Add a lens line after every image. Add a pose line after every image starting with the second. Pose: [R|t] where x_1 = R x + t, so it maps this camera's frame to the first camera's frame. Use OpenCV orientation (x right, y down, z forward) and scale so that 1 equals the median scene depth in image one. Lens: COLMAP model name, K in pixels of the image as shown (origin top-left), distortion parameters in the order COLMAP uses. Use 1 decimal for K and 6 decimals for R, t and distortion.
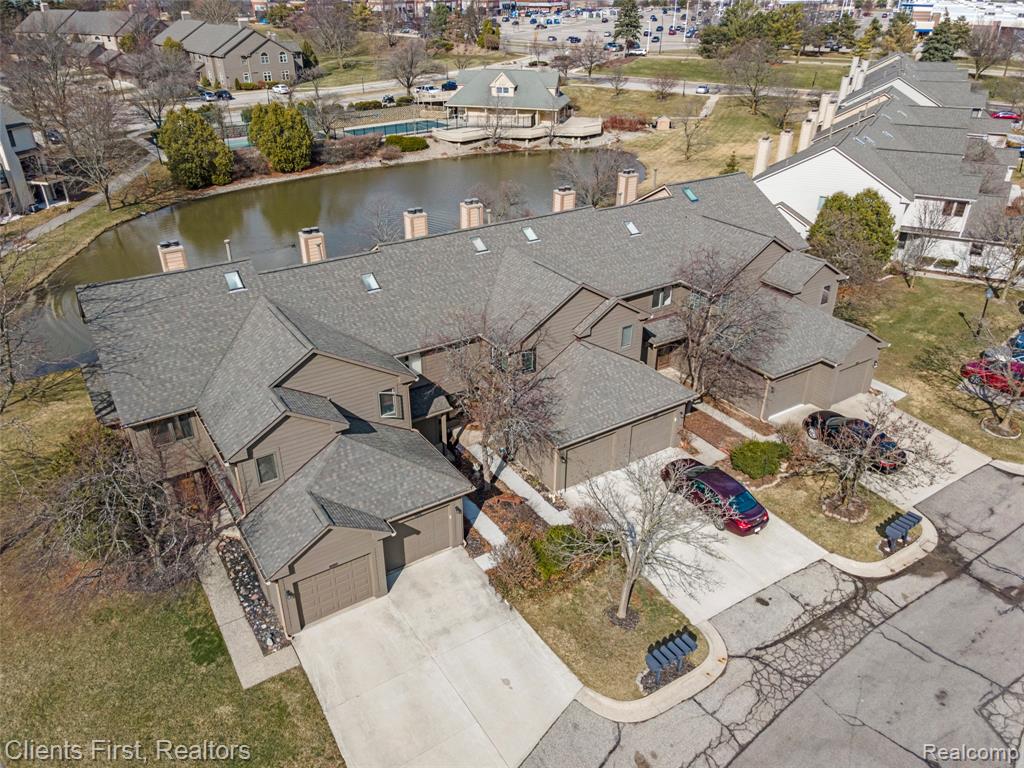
lens RADIAL K [[753.7, 0, 512.0], [0, 753.7, 384.0], [0, 0, 1]] dist [0.047349, 0.001873]
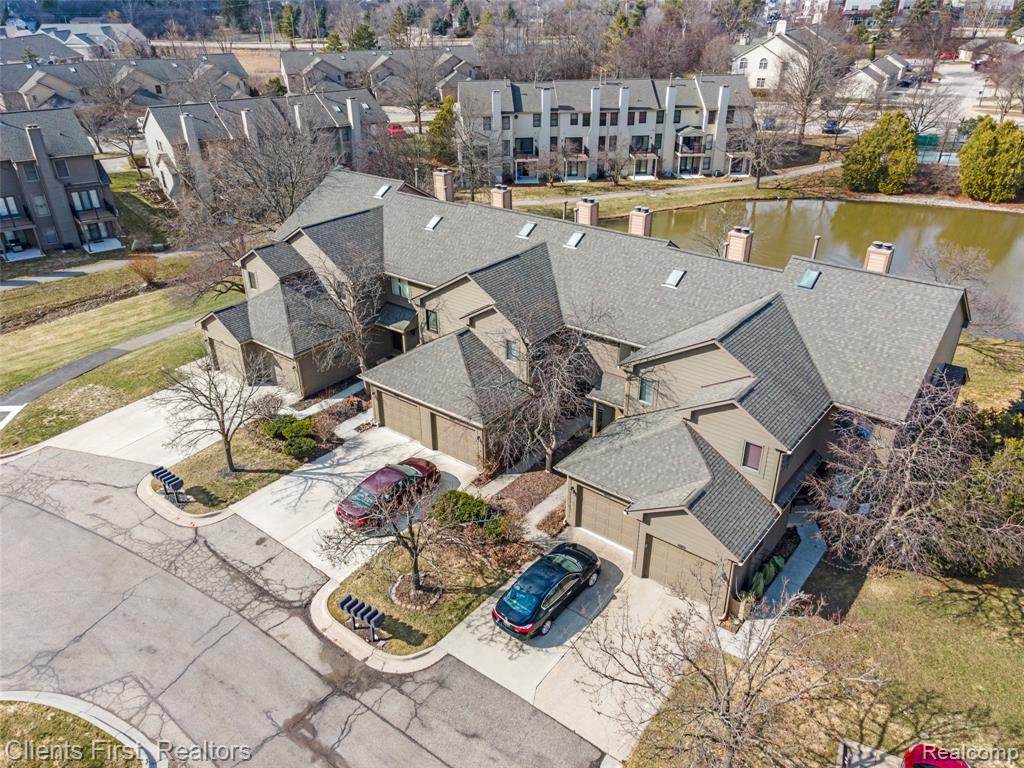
lens RADIAL K [[753.7, 0, 512.0], [0, 753.7, 384.0], [0, 0, 1]] dist [0.047349, 0.001873]
pose [[0.323869, 0.445712, -0.834535, 1.101864], [-0.445458, 0.850026, 0.281111, -0.337690], [0.834671, 0.280708, 0.473843, 0.610194]]
